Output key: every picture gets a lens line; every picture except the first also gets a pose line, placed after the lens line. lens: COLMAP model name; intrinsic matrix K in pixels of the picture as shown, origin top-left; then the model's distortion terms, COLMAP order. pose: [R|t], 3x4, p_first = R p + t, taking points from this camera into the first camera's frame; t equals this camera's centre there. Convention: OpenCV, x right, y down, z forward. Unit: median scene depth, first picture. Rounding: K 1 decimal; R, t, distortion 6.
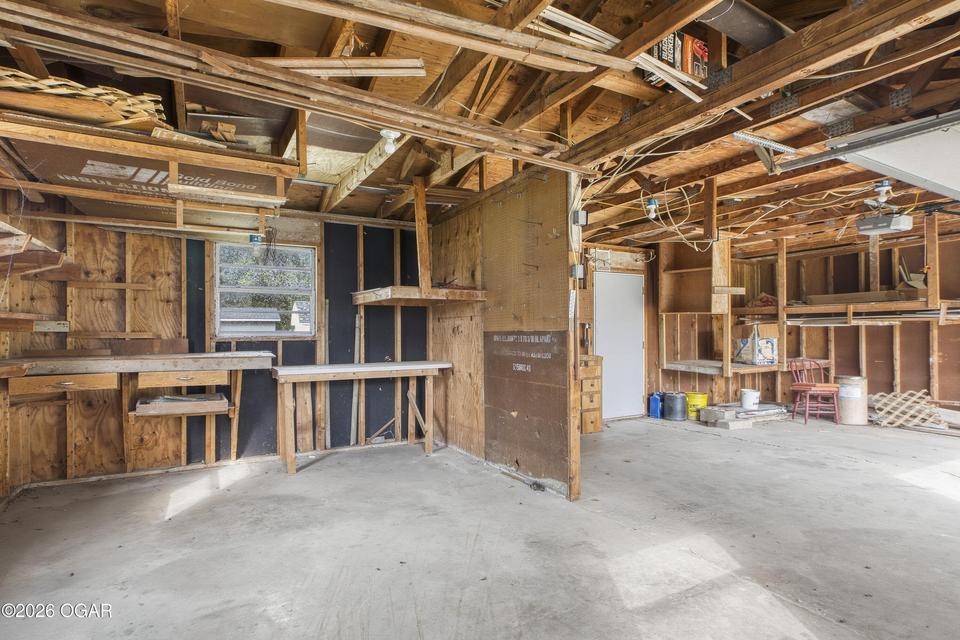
lens RADIAL K [[500.3, 0, 472.7], [0, 500.3, 328.4], [0, 0, 1]] dist [-0.001201, 0.000209]
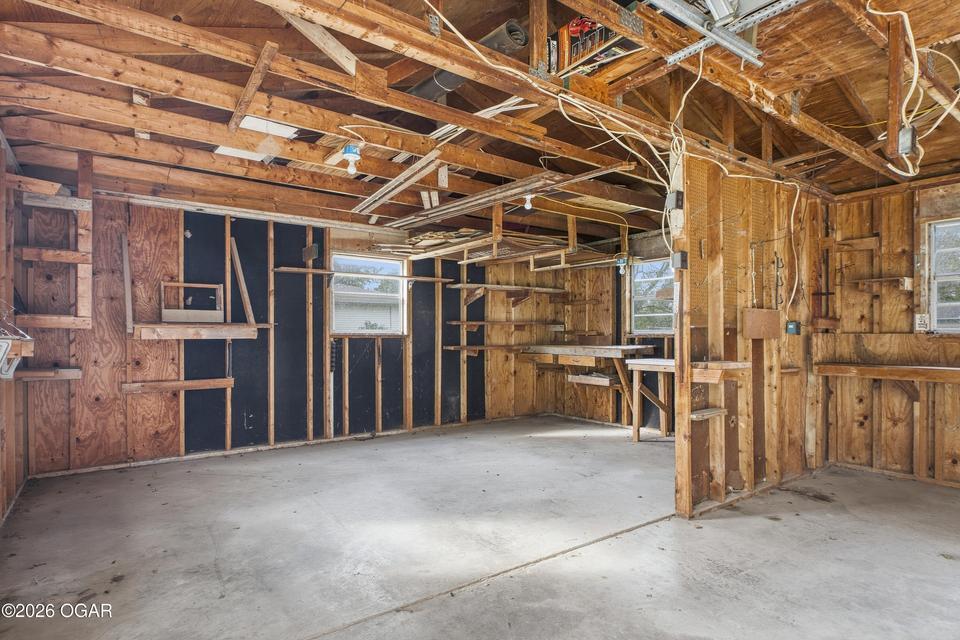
lens RADIAL K [[509.8, 0, 477.9], [0, 509.8, 336.8], [0, 0, 1]] dist [0.000385, 0.000488]
pose [[0.131867, 0.007723, -0.991237, 0.978191], [0.012304, 0.999880, 0.009427, 0.006900], [0.991191, -0.013439, 0.131757, 0.484468]]
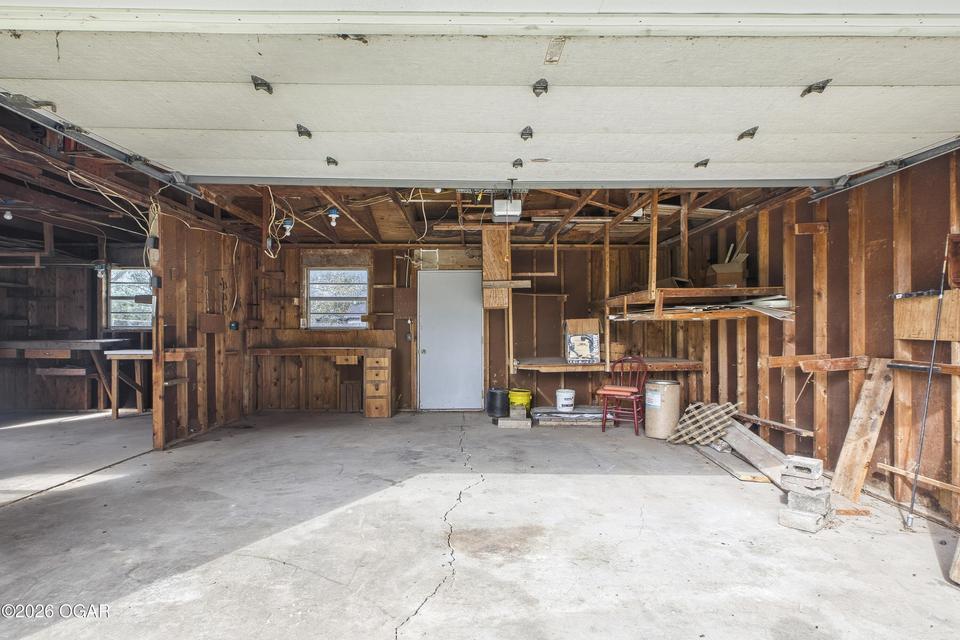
lens RADIAL K [[500.3, 0, 472.7], [0, 500.3, 328.4], [0, 0, 1]] dist [-0.001201, 0.000209]
pose [[0.882319, 0.004879, -0.470627, 1.484381], [0.001316, 0.999917, 0.012834, -0.005516], [0.470650, -0.011943, 0.882239, 0.189316]]
